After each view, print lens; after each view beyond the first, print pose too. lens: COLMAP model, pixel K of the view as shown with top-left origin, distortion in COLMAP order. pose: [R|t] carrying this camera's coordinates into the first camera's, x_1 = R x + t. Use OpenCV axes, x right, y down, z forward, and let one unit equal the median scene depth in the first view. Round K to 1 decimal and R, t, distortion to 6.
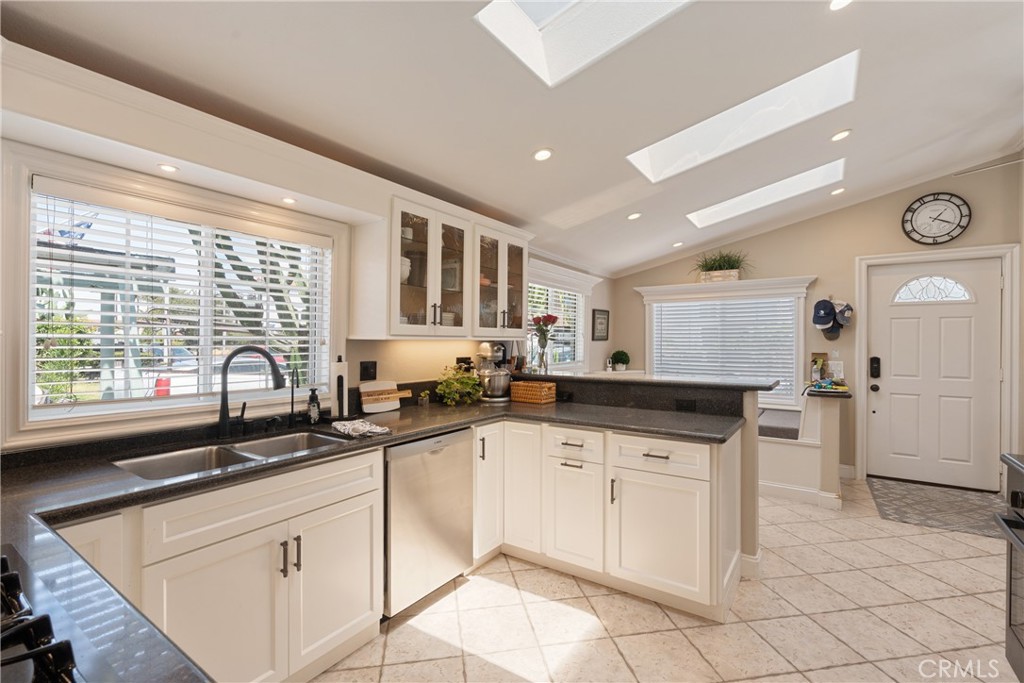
lens RADIAL K [[477.0, 0, 508.1], [0, 477.0, 333.5], [0, 0, 1]] dist [-0.004383, 0.000726]
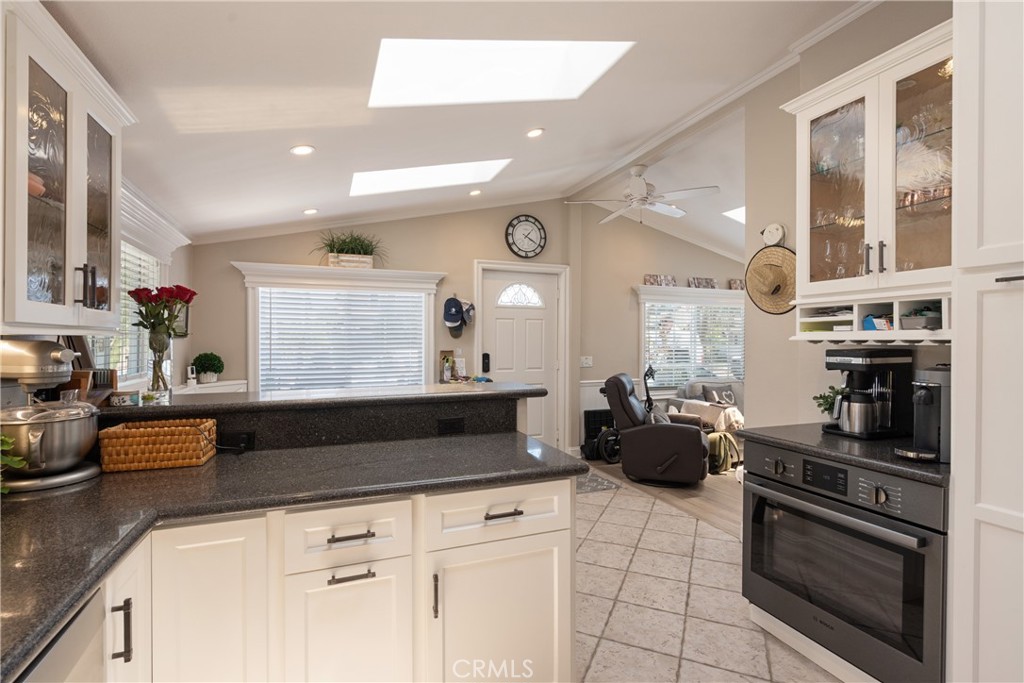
lens RADIAL K [[477.0, 0, 507.2], [0, 477.0, 342.6], [0, 0, 1]] dist [-0.004383, 0.000726]
pose [[0.540979, -0.006380, 0.841012, -0.157746], [-0.012810, 0.999793, 0.015824, 0.008512], [-0.840939, -0.019334, 0.540785, 0.443310]]
